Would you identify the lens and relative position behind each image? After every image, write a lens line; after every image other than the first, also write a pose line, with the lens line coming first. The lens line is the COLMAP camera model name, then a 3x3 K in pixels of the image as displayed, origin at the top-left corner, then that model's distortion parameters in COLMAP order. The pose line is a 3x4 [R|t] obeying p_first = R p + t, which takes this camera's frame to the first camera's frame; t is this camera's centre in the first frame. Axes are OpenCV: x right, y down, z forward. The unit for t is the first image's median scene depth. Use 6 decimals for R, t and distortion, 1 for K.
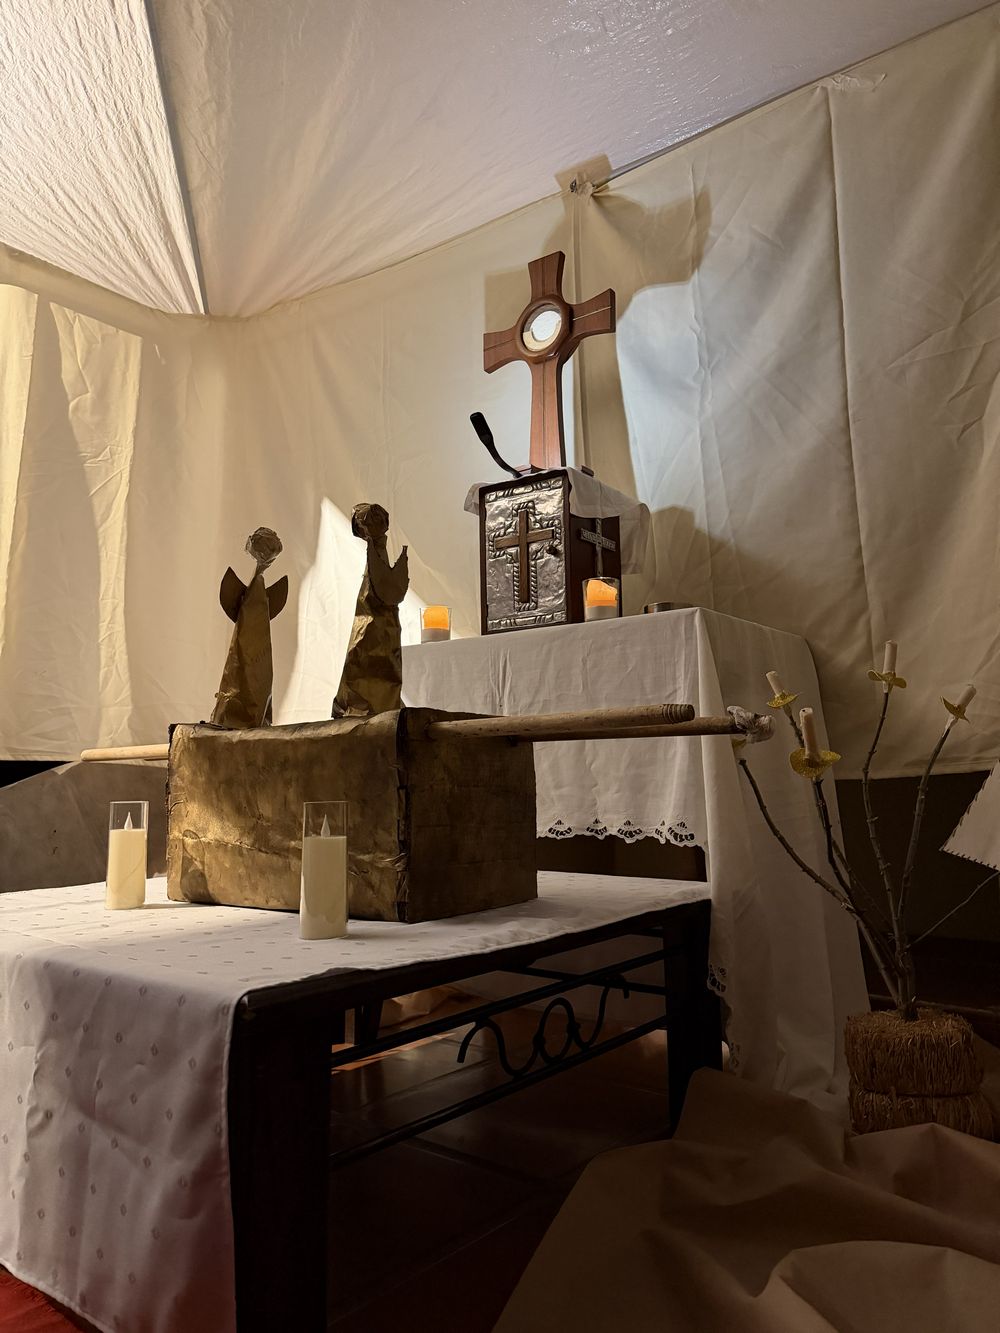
lens RADIAL K [[934.7, 0, 503.2], [0, 934.7, 664.5], [0, 0, 1]] dist [0.034571, -0.042187]
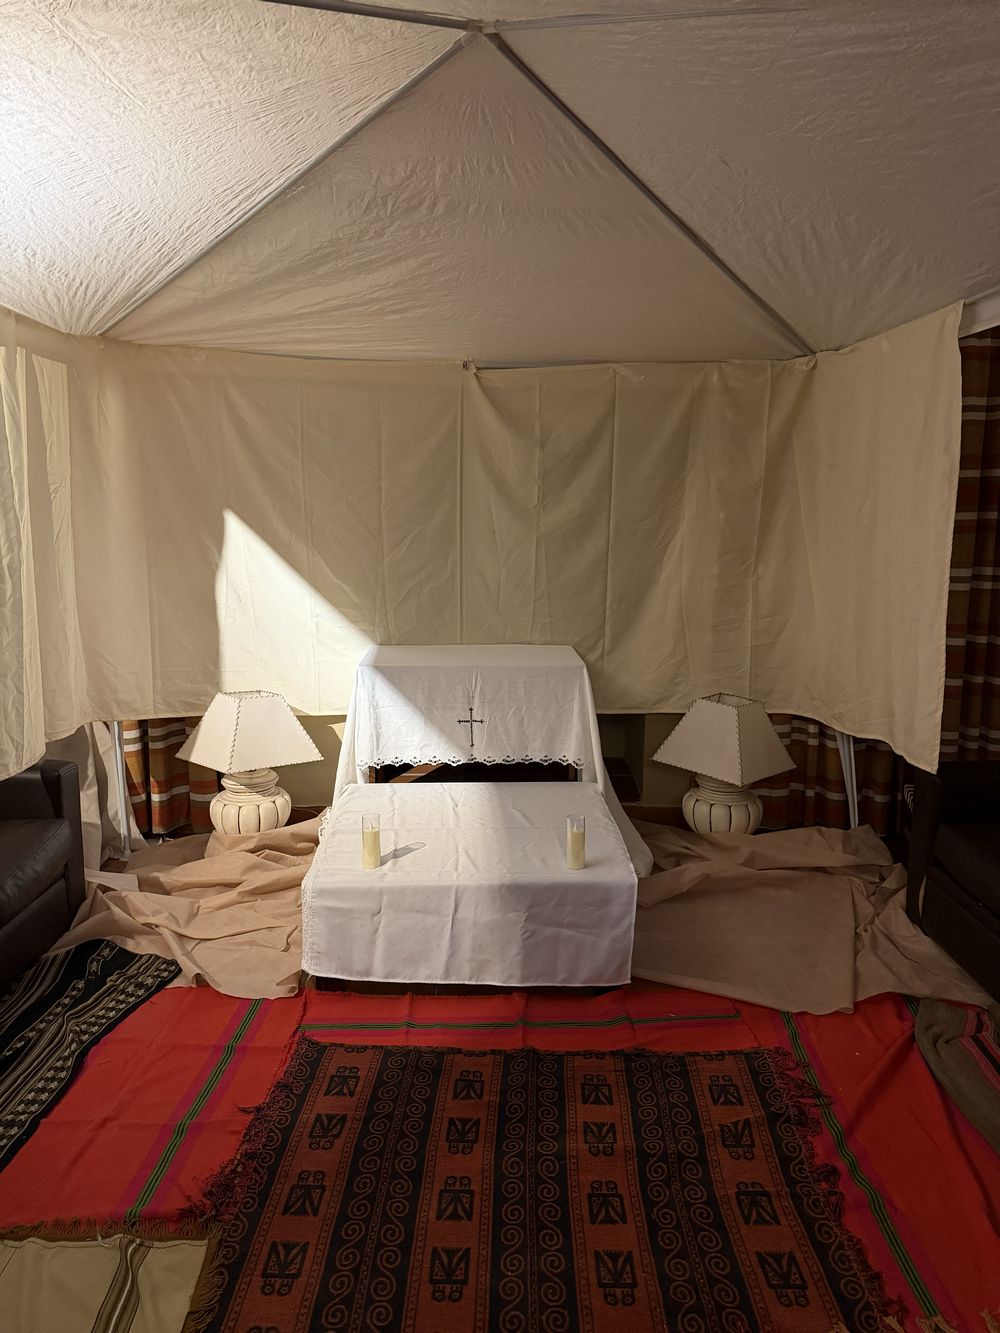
lens RADIAL K [[888.6, 0, 476.2], [0, 888.6, 662.9], [0, 0, 1]] dist [0.086198, -0.001295]
pose [[0.769416, -0.095835, 0.631517, -1.112222], [-0.082792, 0.965377, 0.247370, -0.470421], [-0.633359, -0.242615, 0.734843, -0.328002]]
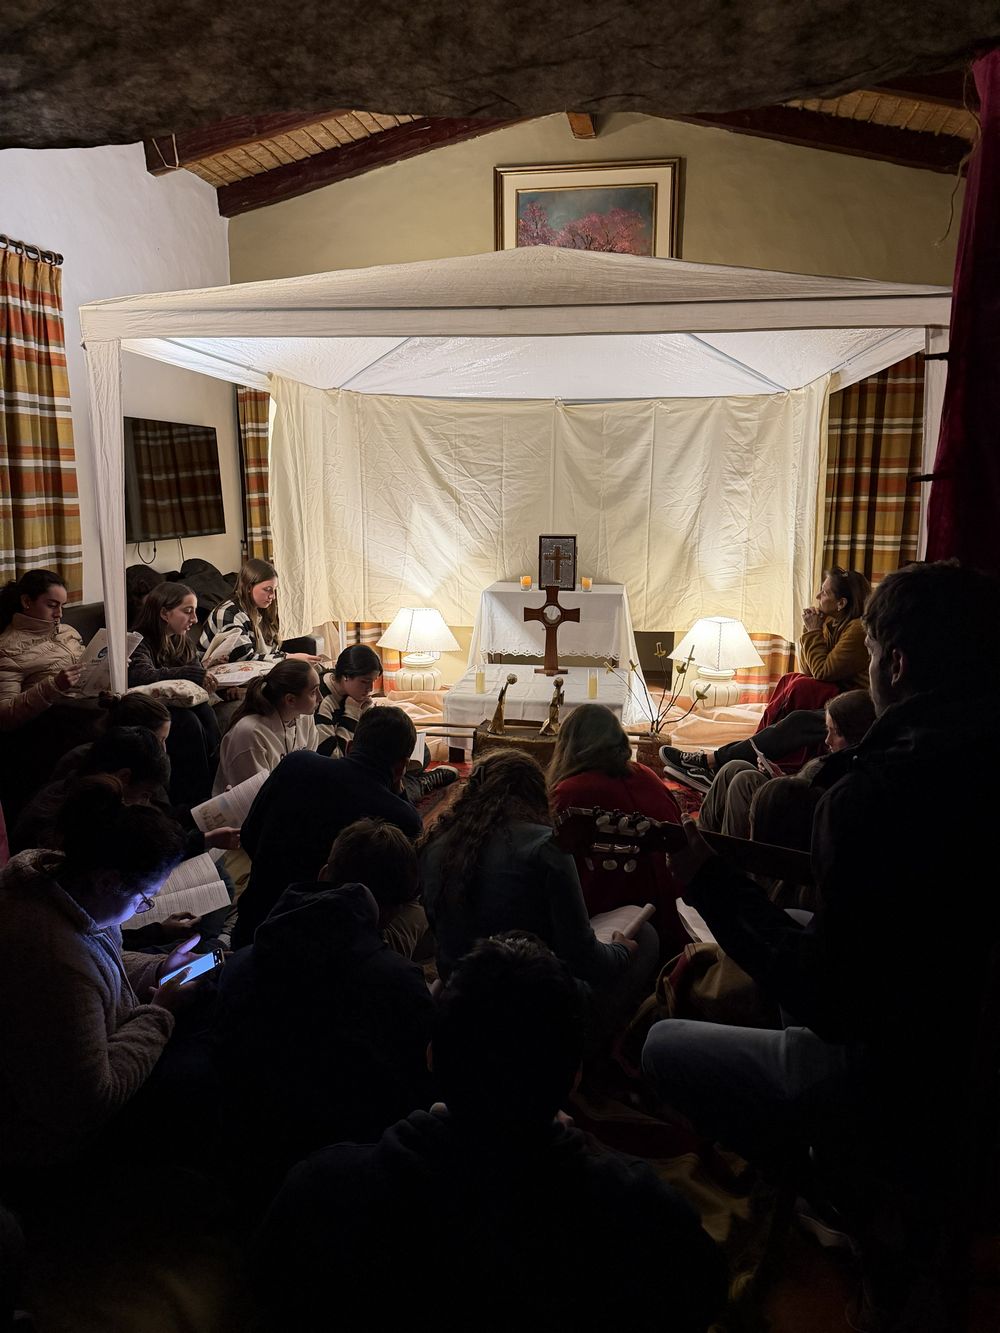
lens RADIAL K [[934.7, 0, 499.8], [0, 934.7, 670.1], [0, 0, 1]] dist [0.034571, -0.042187]
pose [[0.859475, -0.075357, 0.505593, -1.654855], [-0.073707, 0.960469, 0.268452, -0.571757], [-0.505836, -0.267993, 0.819945, -1.422589]]
